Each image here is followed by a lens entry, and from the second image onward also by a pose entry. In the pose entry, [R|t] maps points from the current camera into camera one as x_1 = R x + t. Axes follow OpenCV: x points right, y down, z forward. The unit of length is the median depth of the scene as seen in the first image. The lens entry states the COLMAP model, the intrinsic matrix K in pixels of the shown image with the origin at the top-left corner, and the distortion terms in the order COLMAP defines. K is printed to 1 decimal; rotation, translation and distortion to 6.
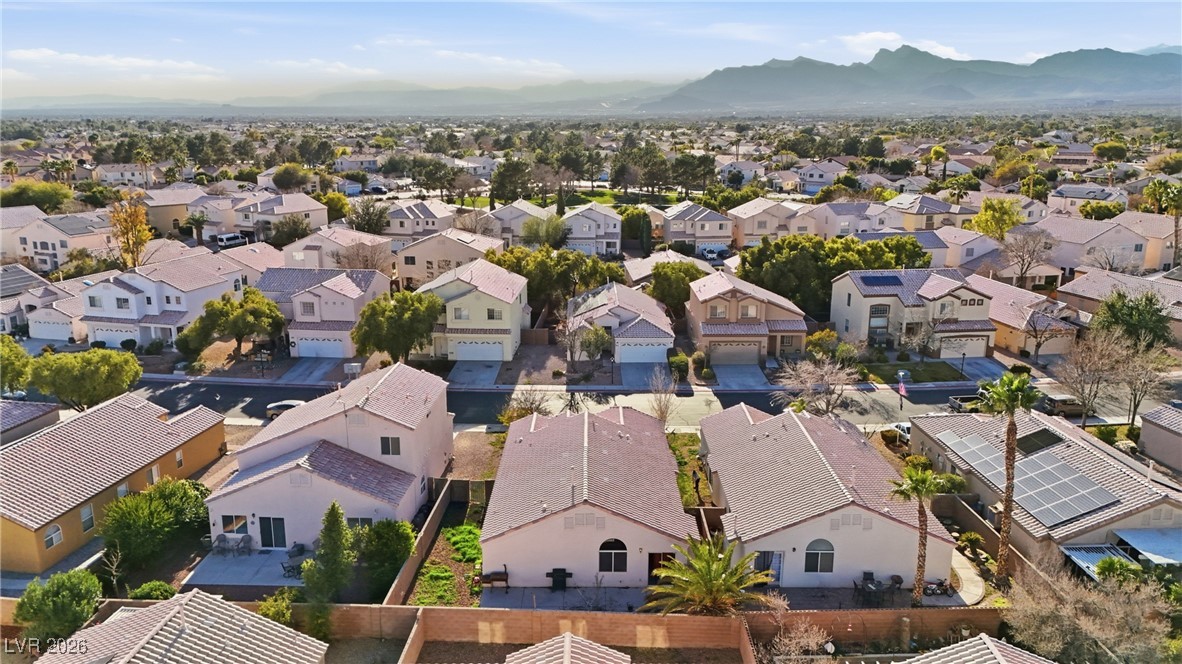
lens RADIAL K [[873.4, 0, 591.0], [0, 873.4, 332.0], [0, 0, 1]] dist [0.088947, -0.106603]
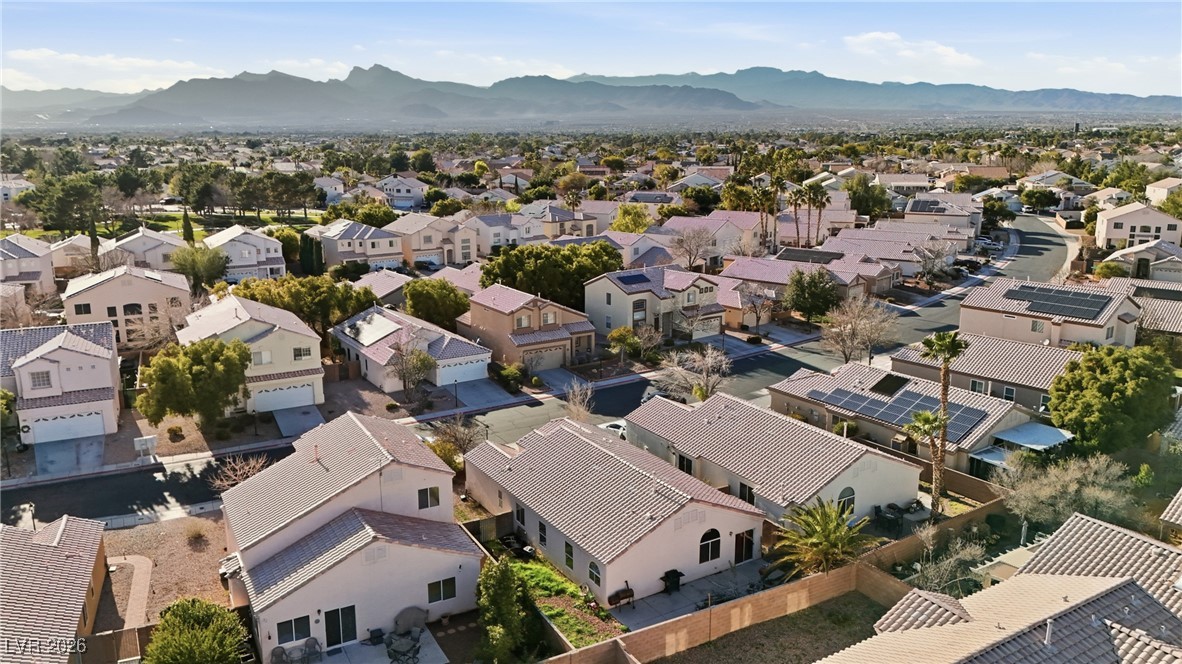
lens RADIAL K [[873.4, 0, 591.0], [0, 873.4, 332.0], [0, 0, 1]] dist [0.088947, -0.106603]
pose [[0.843689, -0.121113, 0.522992, -0.317612], [0.129990, 0.991316, 0.019867, -0.020770], [-0.520856, 0.051222, 0.852106, 0.080111]]
